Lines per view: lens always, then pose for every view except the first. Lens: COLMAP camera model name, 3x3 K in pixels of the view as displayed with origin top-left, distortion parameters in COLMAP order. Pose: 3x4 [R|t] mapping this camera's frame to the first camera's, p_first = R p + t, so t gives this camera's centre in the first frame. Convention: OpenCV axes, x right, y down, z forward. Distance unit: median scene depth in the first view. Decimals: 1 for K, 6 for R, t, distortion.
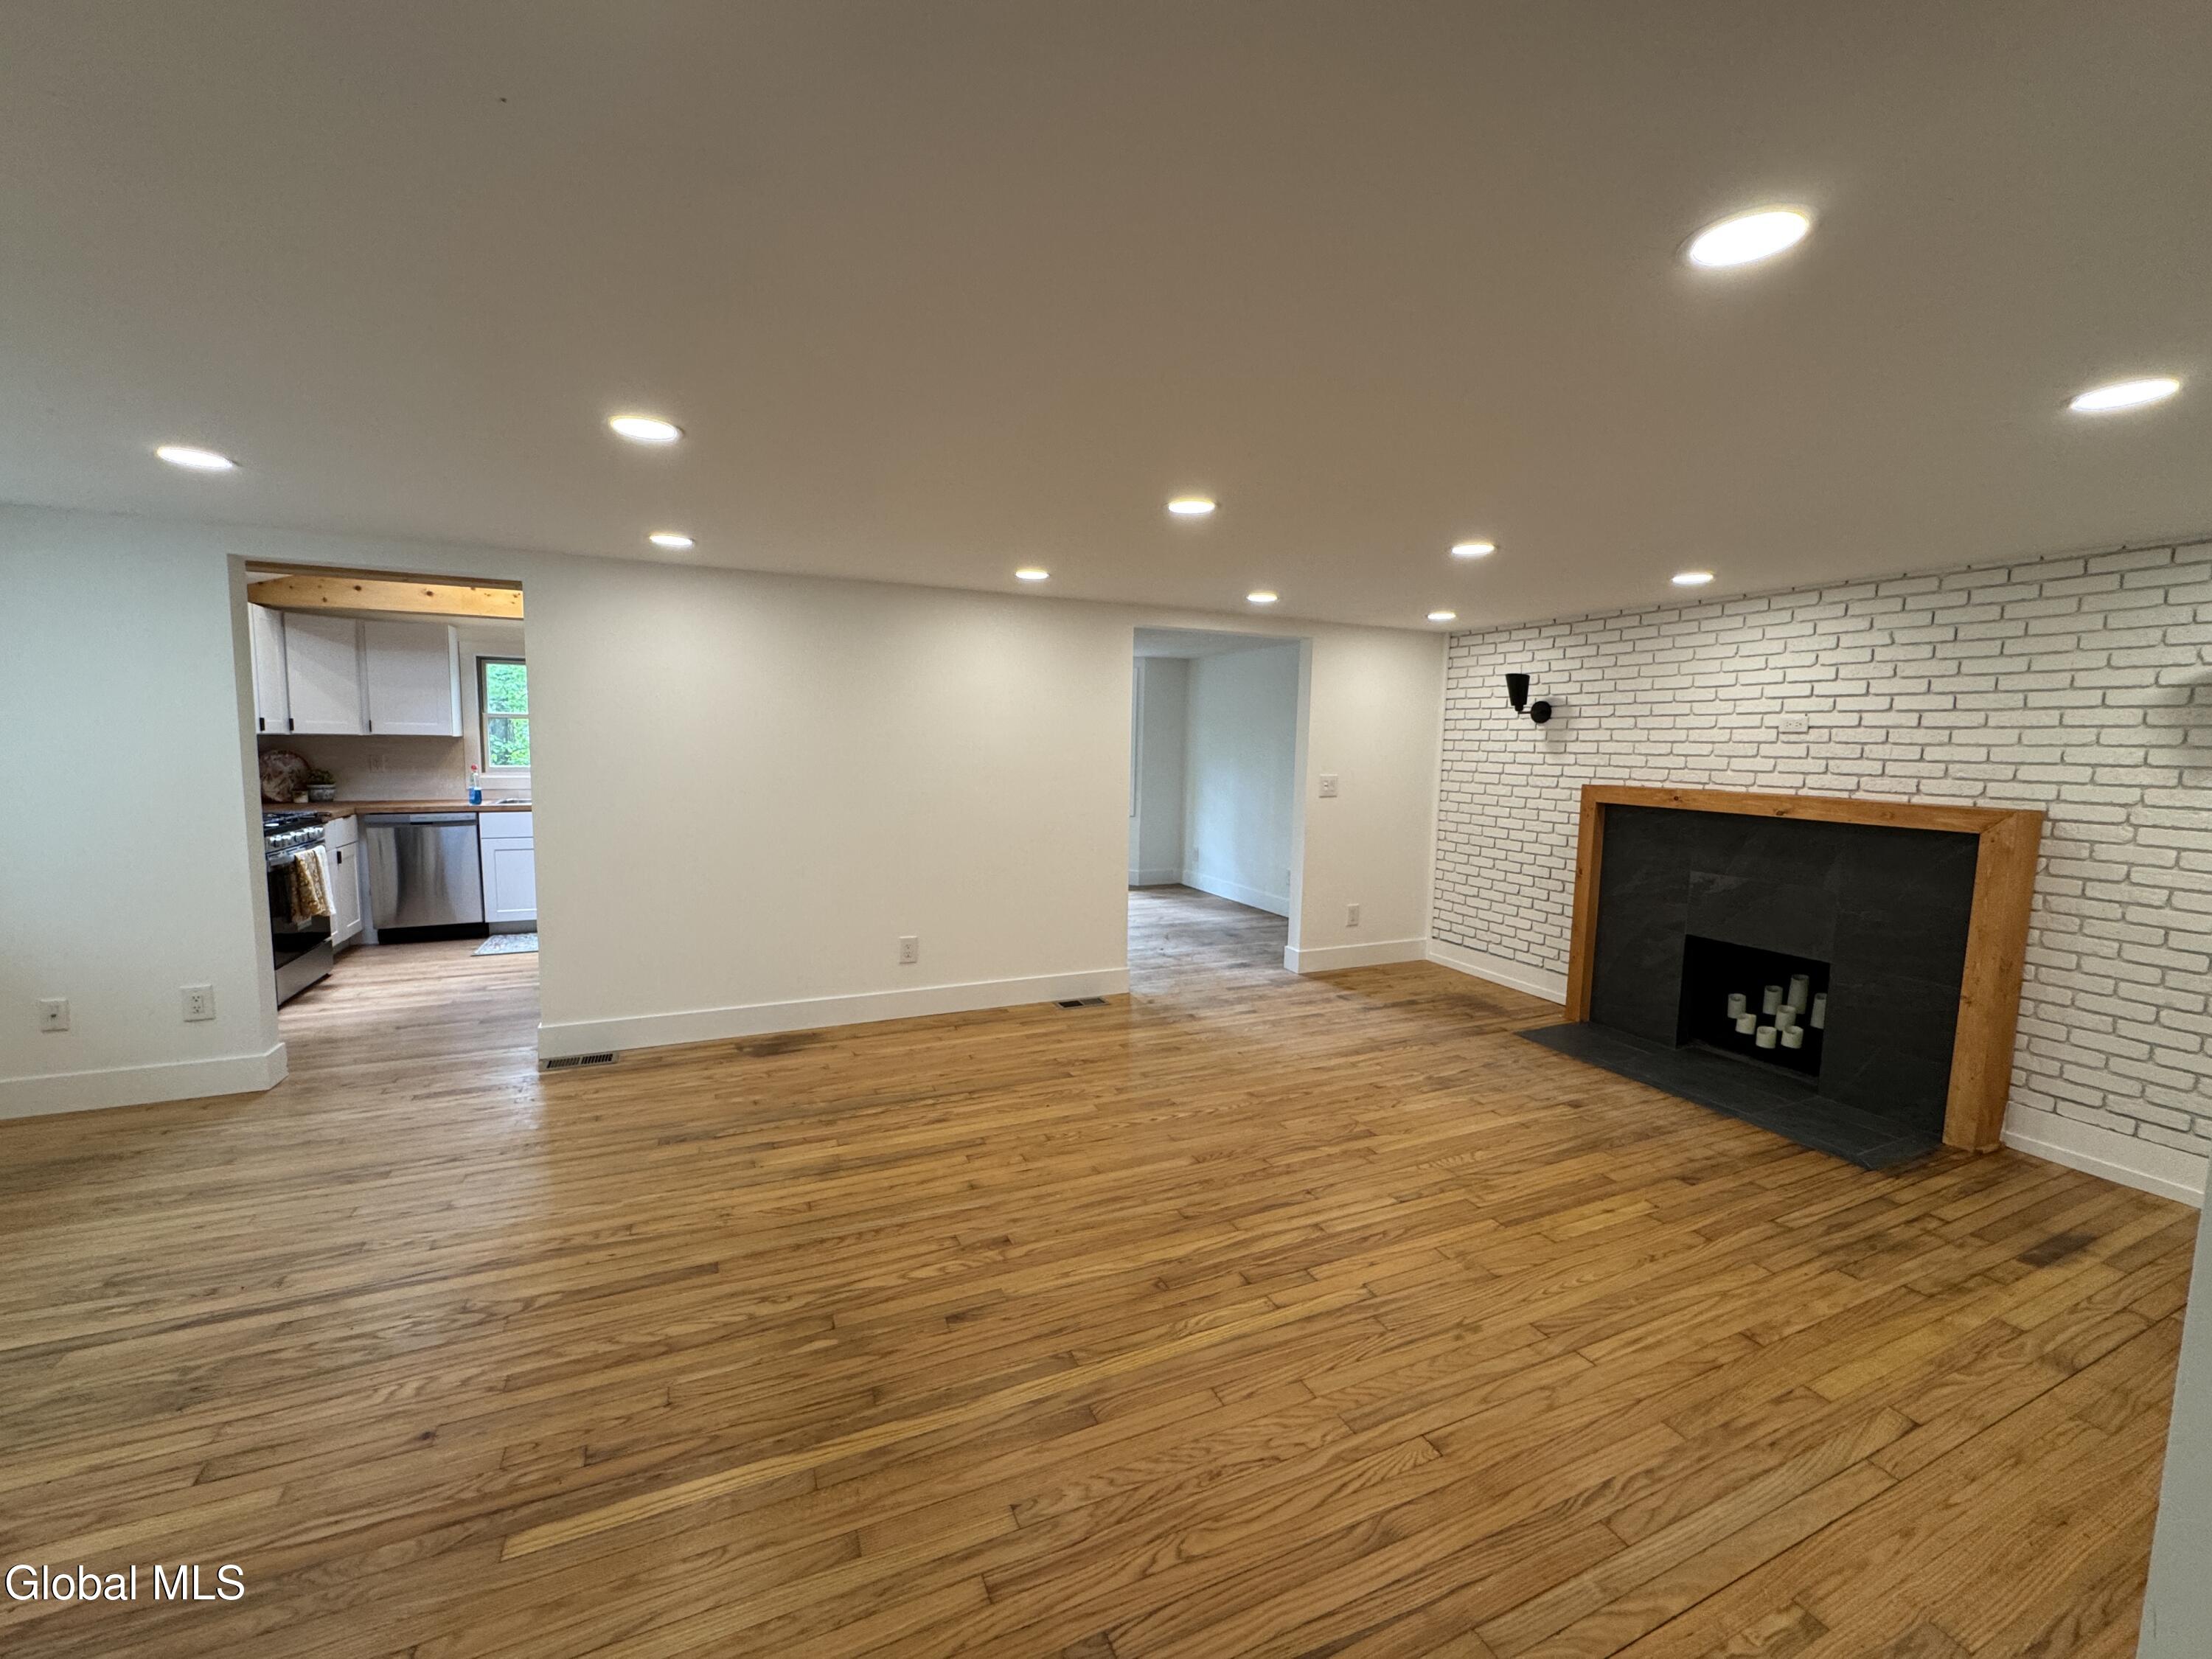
lens RADIAL K [[885.9, 0, 1101.4], [0, 885.9, 834.4], [0, 0, 1]] dist [-0.002041, -0.000494]
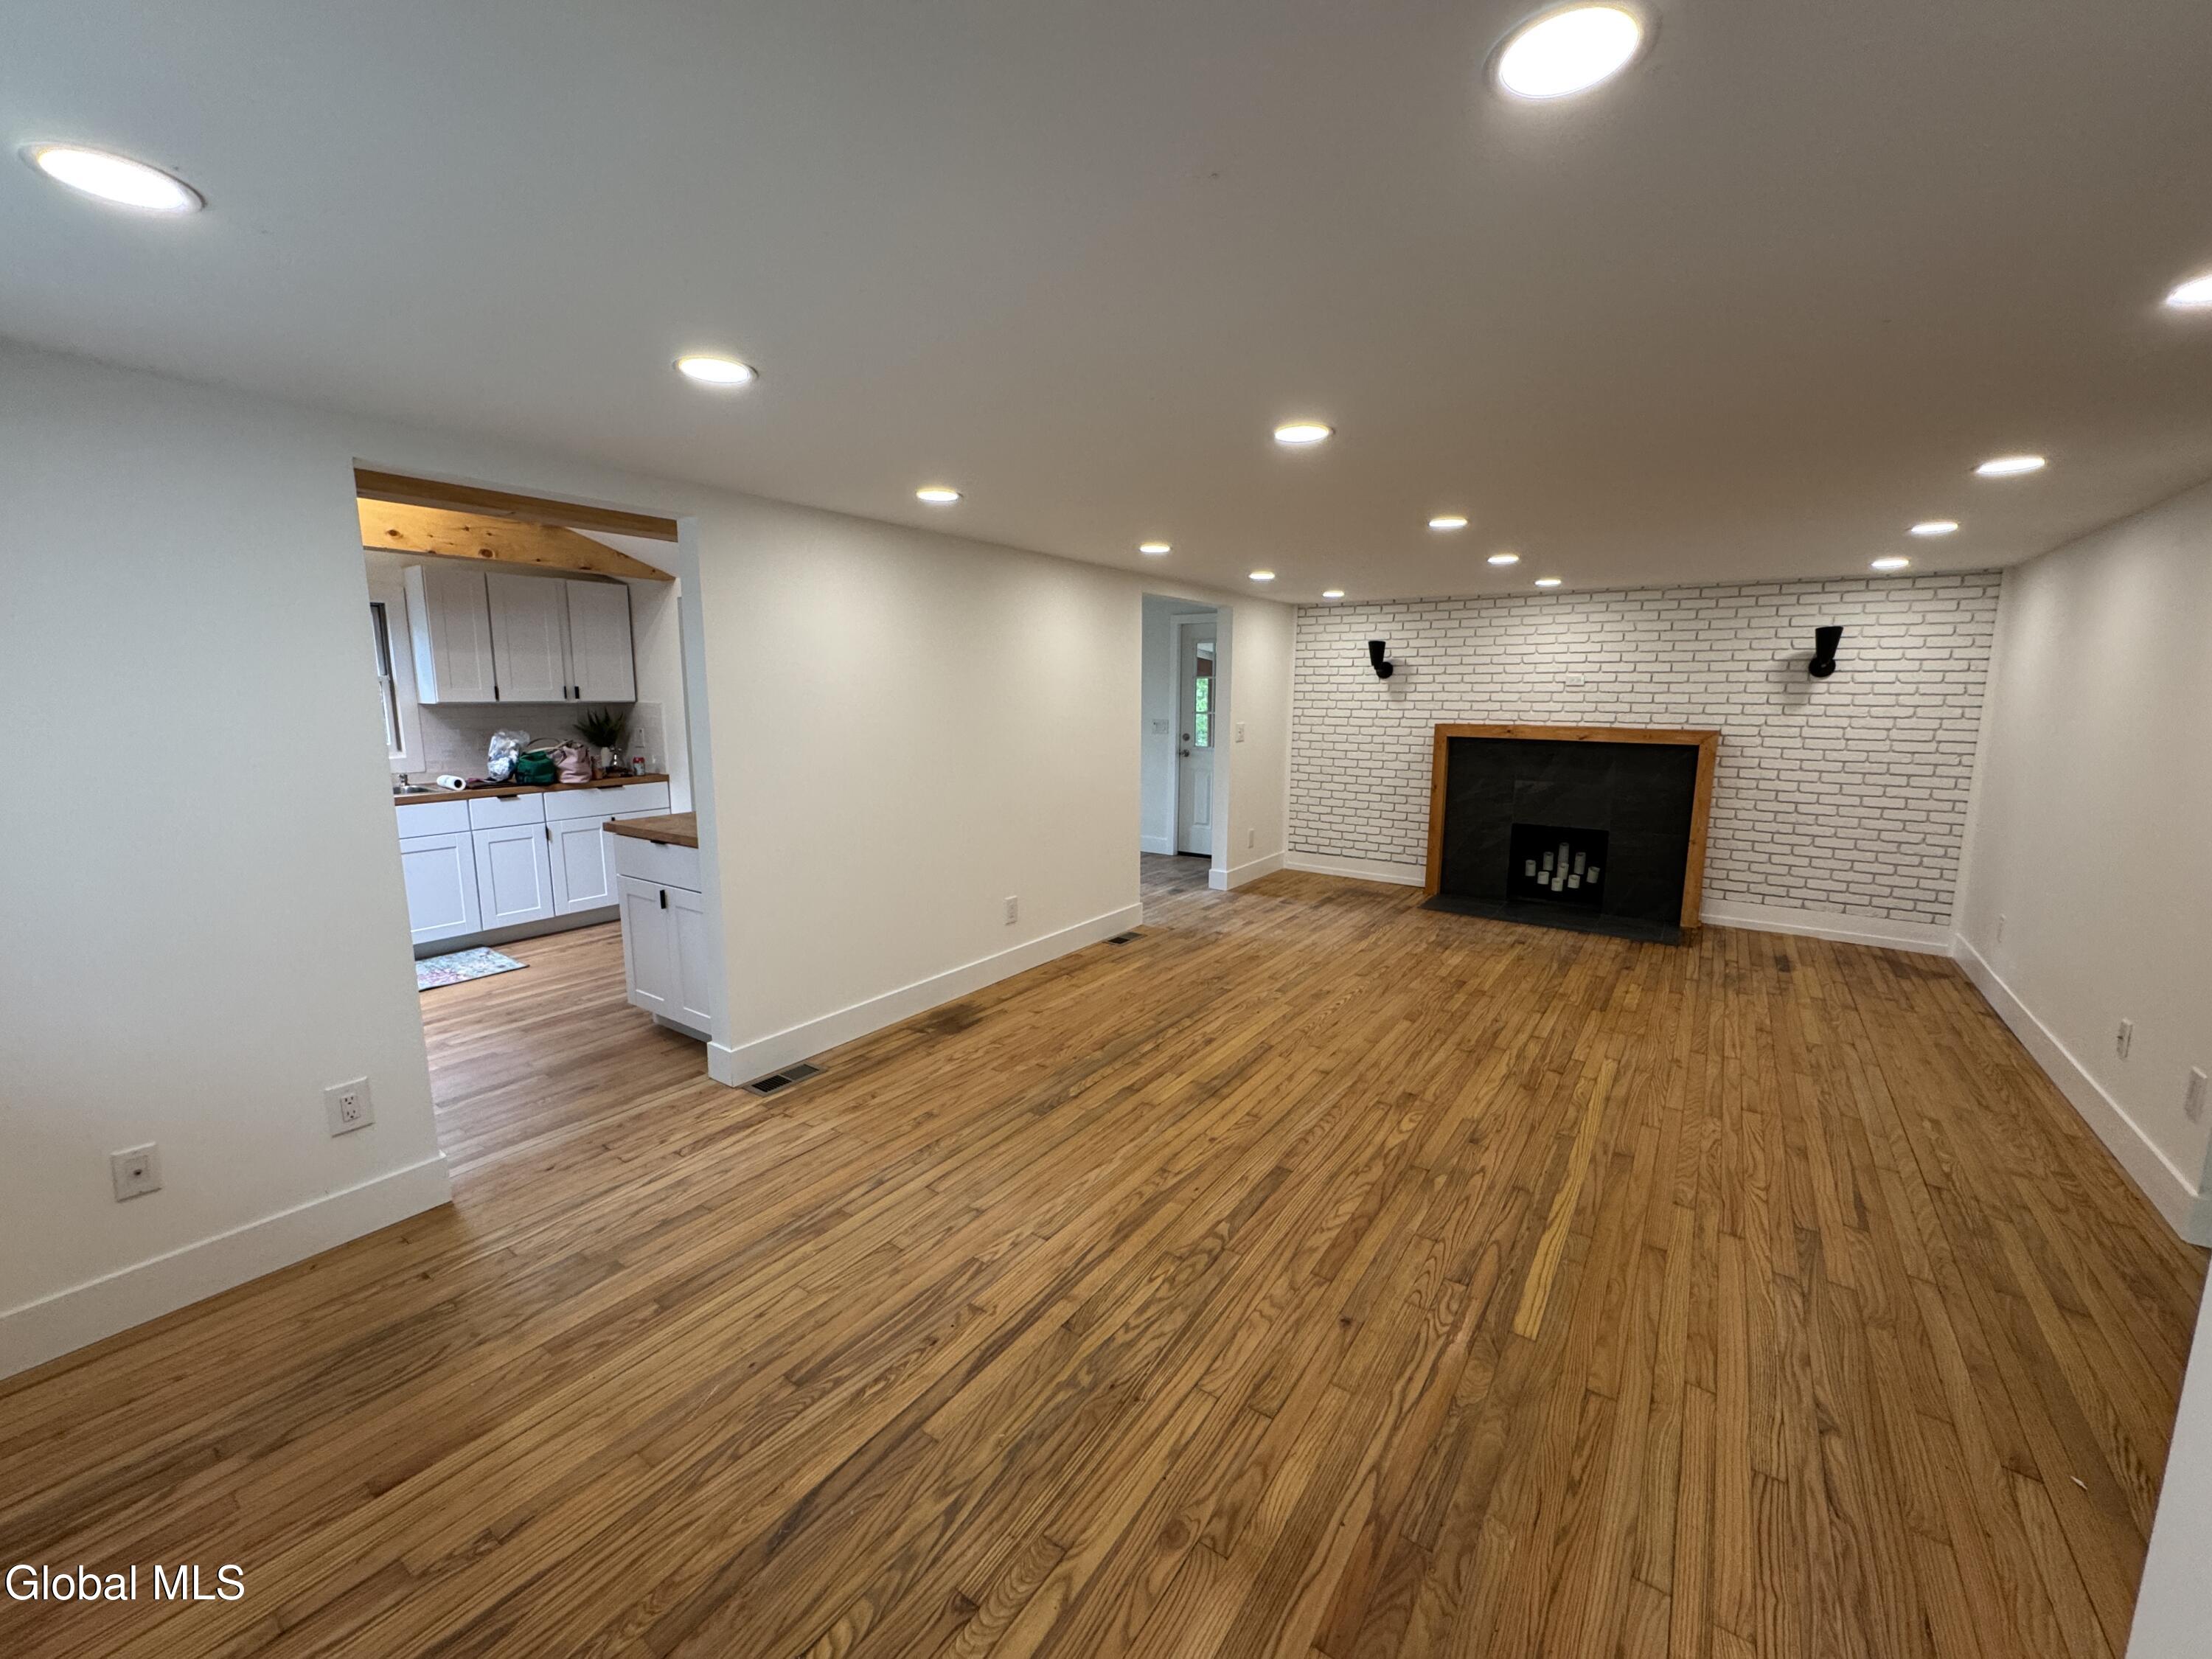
lens RADIAL K [[885.9, 0, 1110.5], [0, 885.9, 831.0], [0, 0, 1]] dist [-0.002041, -0.000494]
pose [[0.856974, -0.096244, 0.506293, -0.954647], [0.066901, 0.994870, 0.075882, -0.045483], [-0.510999, -0.031157, 0.859017, 0.105994]]
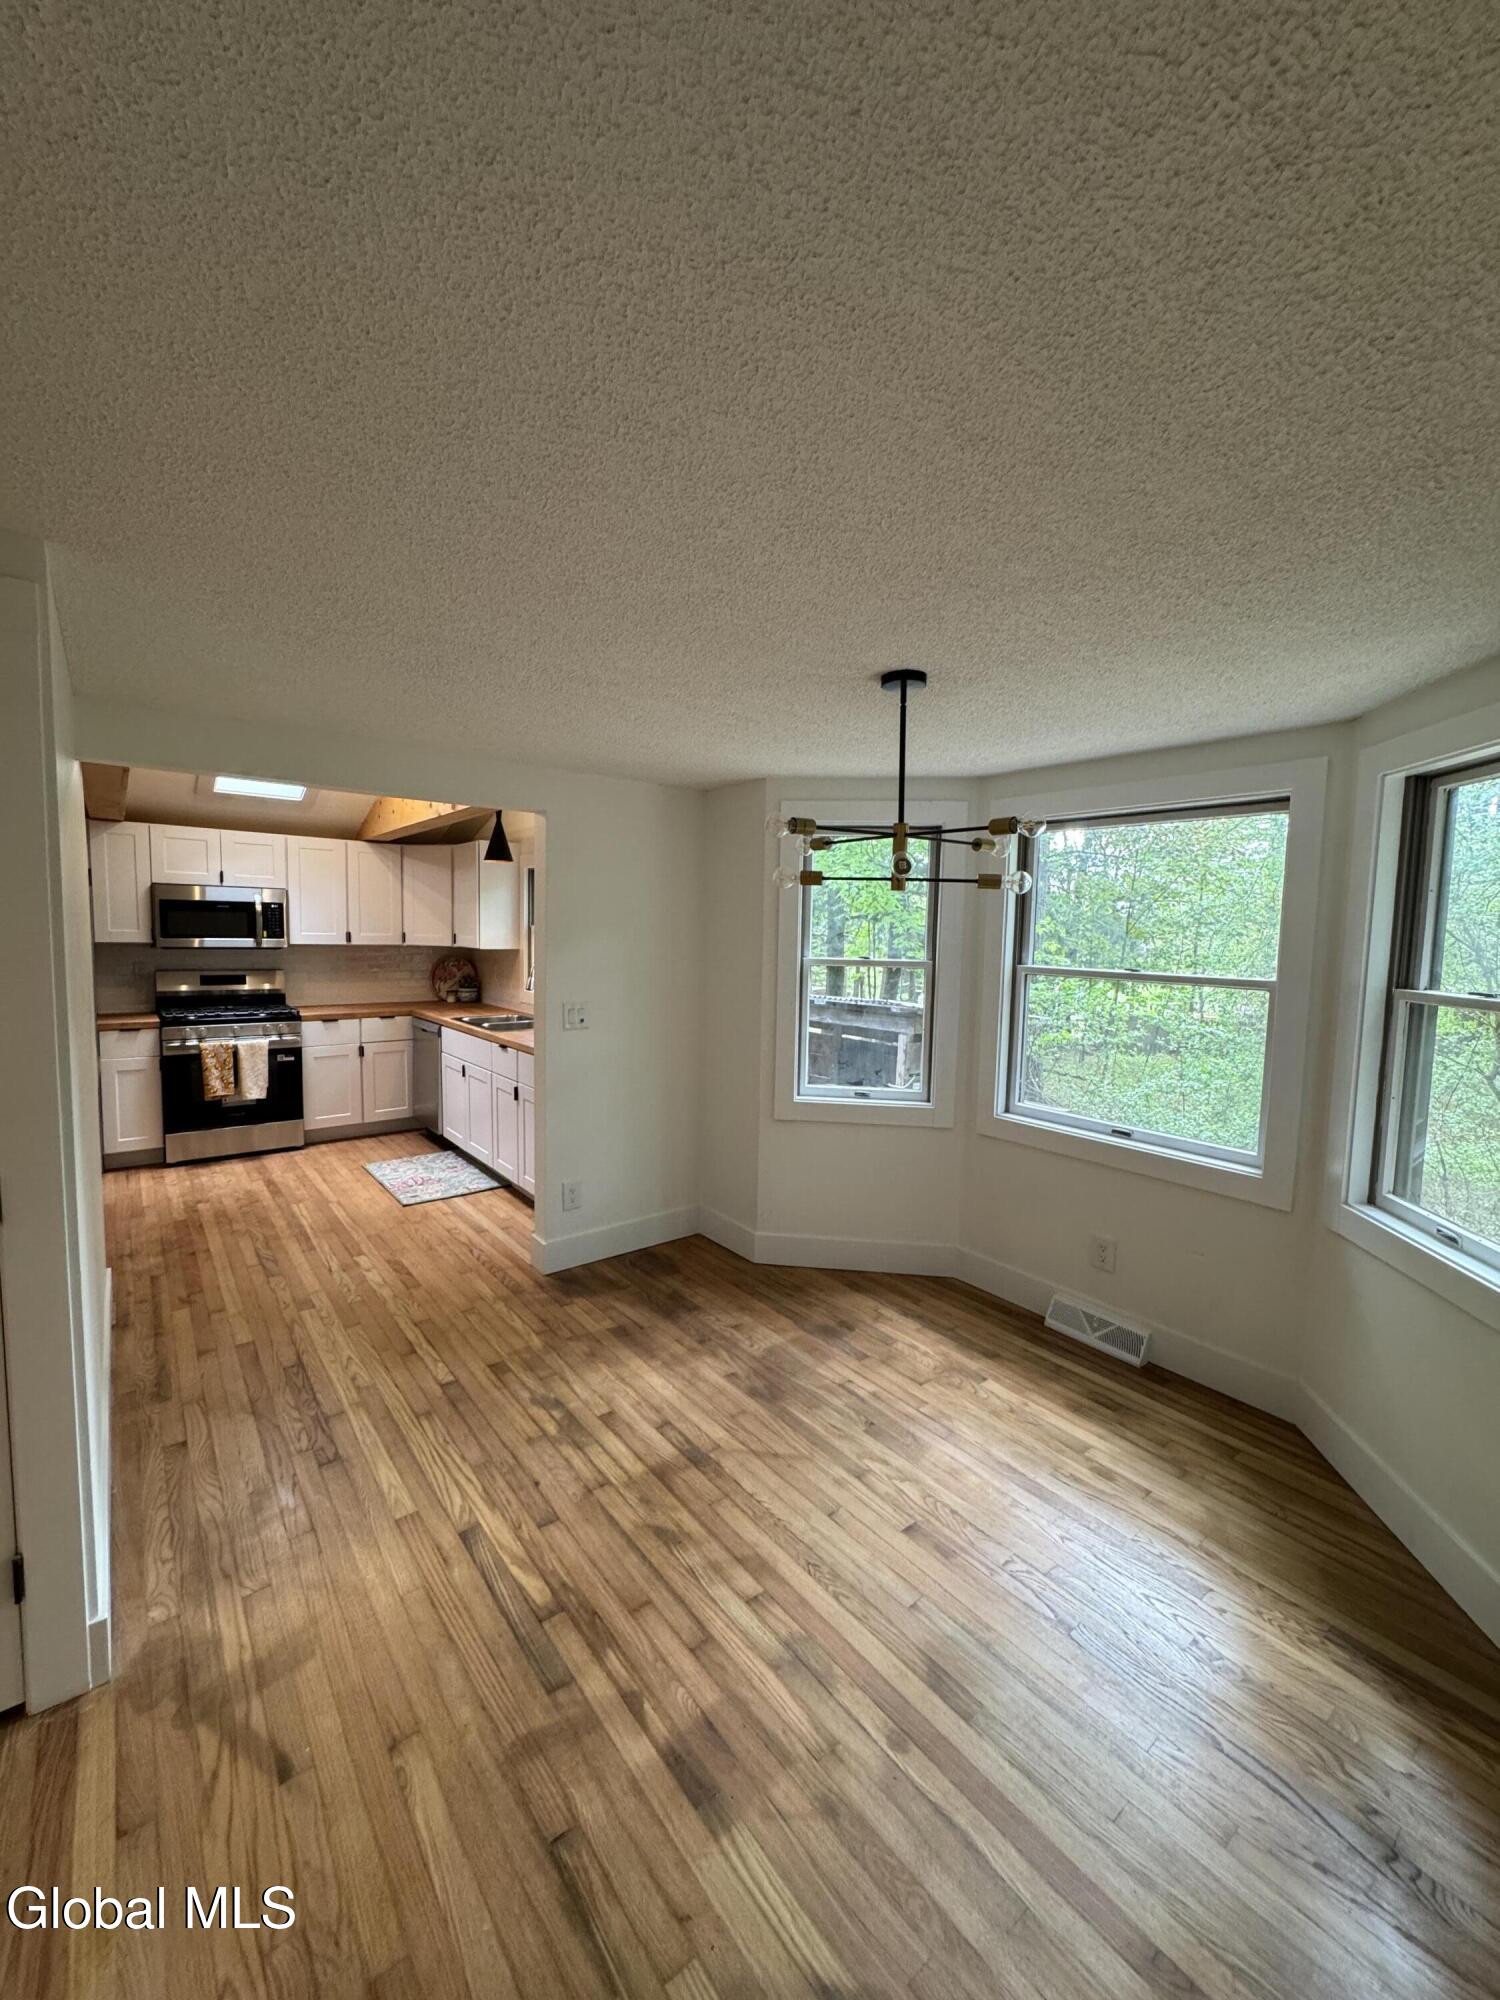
lens RADIAL K [[801.0, 0, 753.0], [0, 801.0, 1001.2], [0, 0, 1]] dist [-0.002041, -0.000494]
pose [[0.247636, 0.073497, -0.966061, 0.484694], [-0.122652, 0.991474, 0.043991, -0.268370], [0.961058, 0.107595, 0.254539, 2.210452]]
